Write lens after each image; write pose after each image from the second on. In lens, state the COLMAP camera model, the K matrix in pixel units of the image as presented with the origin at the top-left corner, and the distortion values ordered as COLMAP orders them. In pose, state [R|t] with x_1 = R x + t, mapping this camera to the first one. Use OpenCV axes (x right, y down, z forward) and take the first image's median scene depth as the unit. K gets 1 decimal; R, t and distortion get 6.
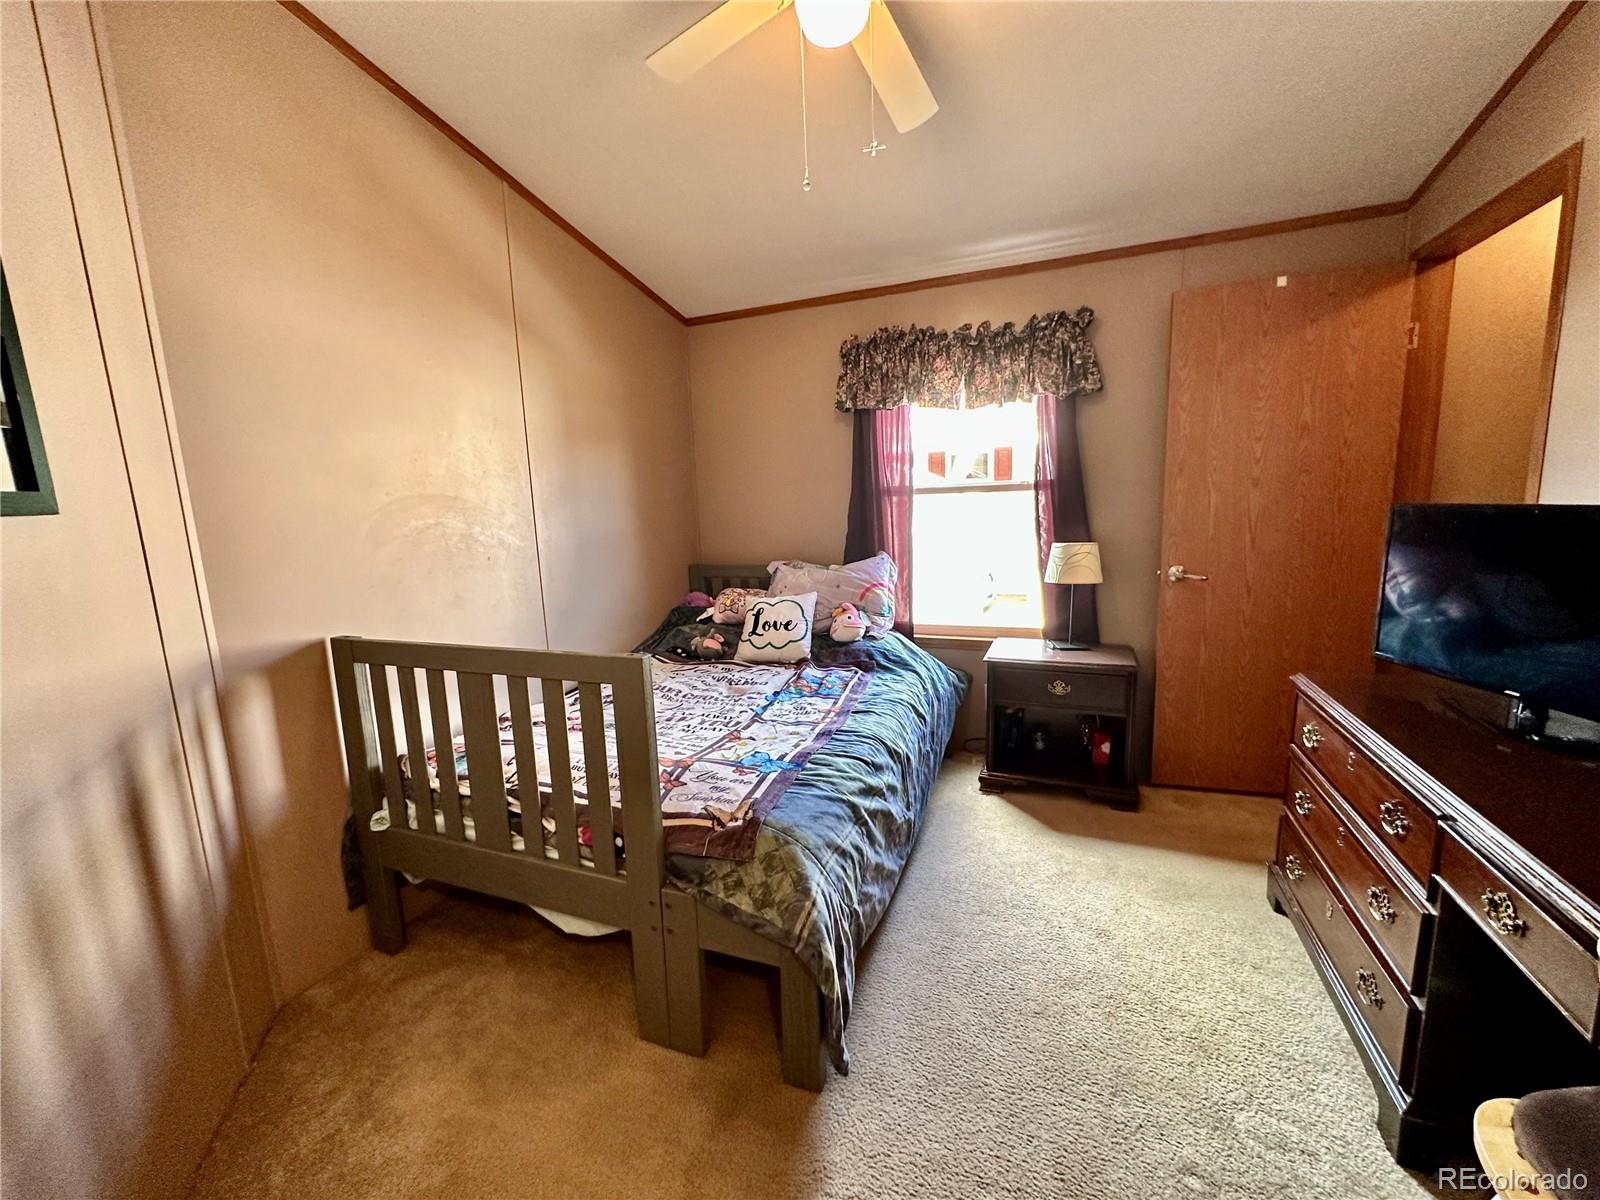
lens RADIAL K [[643.4, 0, 797.6], [0, 643.4, 604.0], [0, 0, 1]] dist [-0.004018, 0.002088]
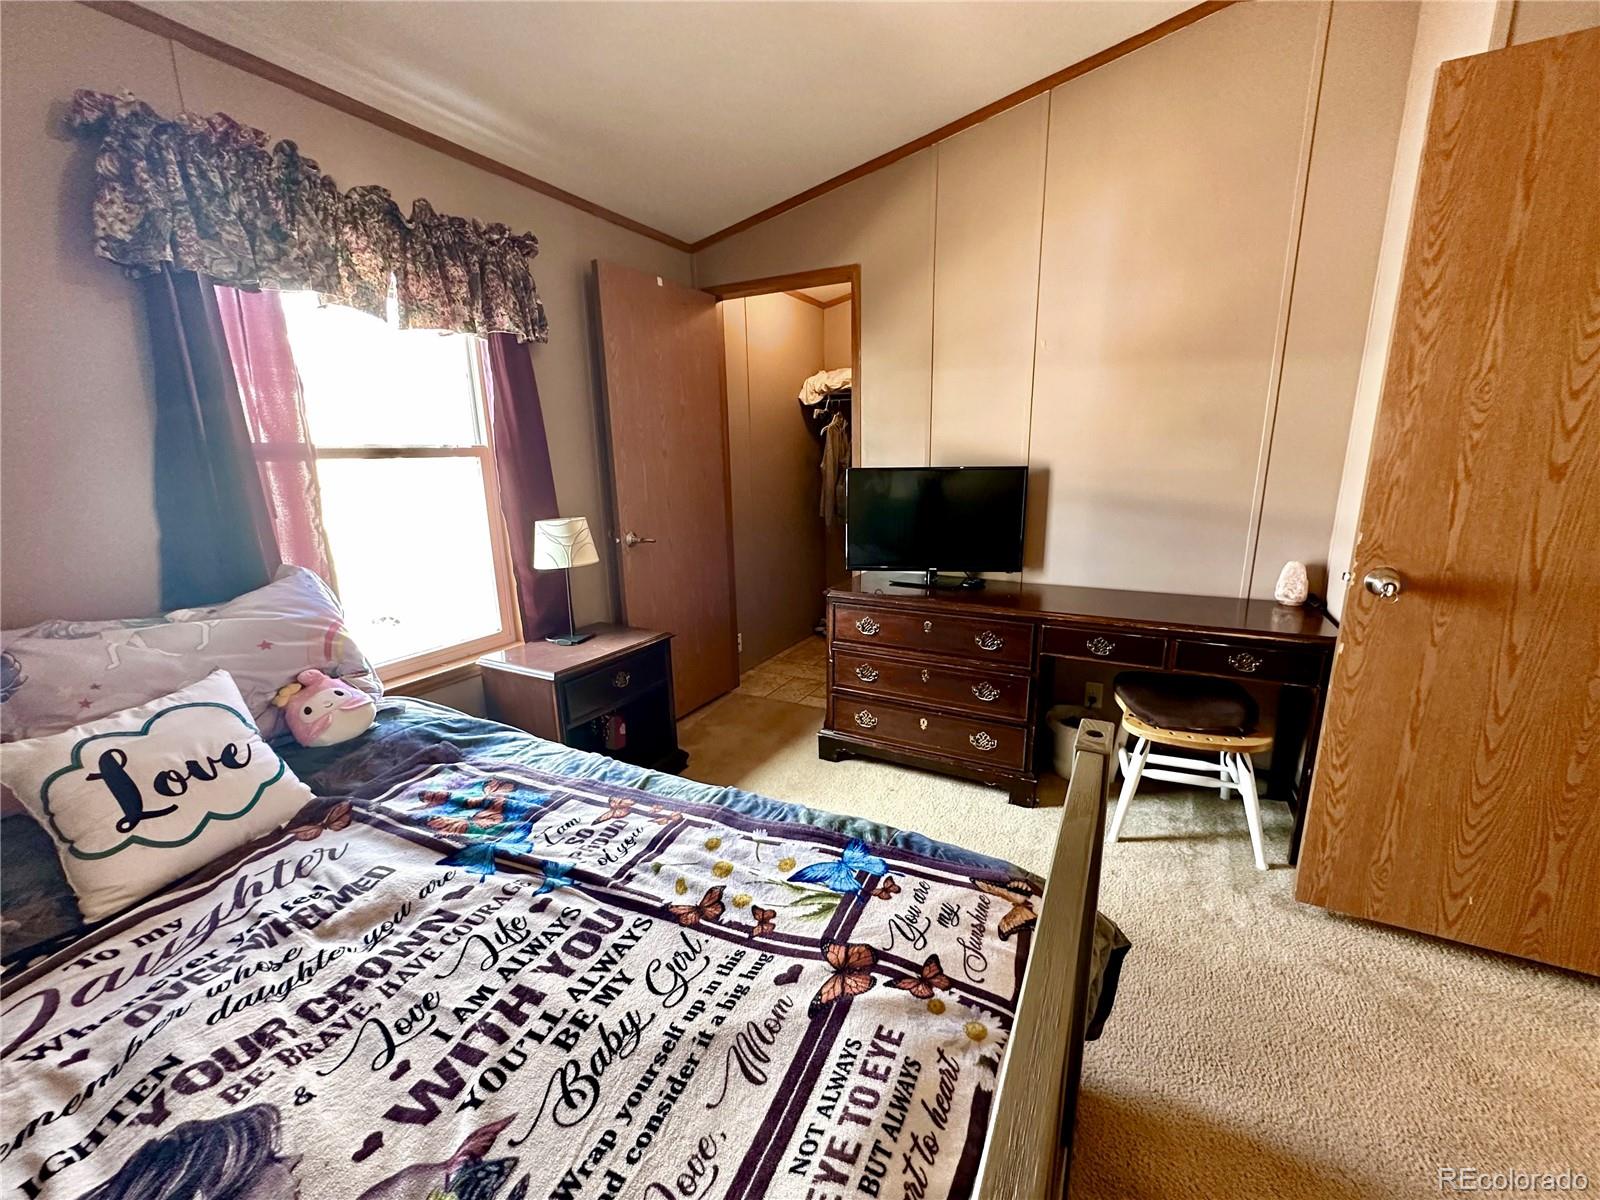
lens RADIAL K [[649.0, 0, 797.4], [0, 649.0, 600.1], [0, 0, 1]] dist [-0.004485, 0.000753]
pose [[0.097358, -0.187975, 0.977337, -0.449223], [0.169019, 0.970860, 0.169893, -0.092281], [-0.980792, 0.148649, 0.126292, 0.658694]]
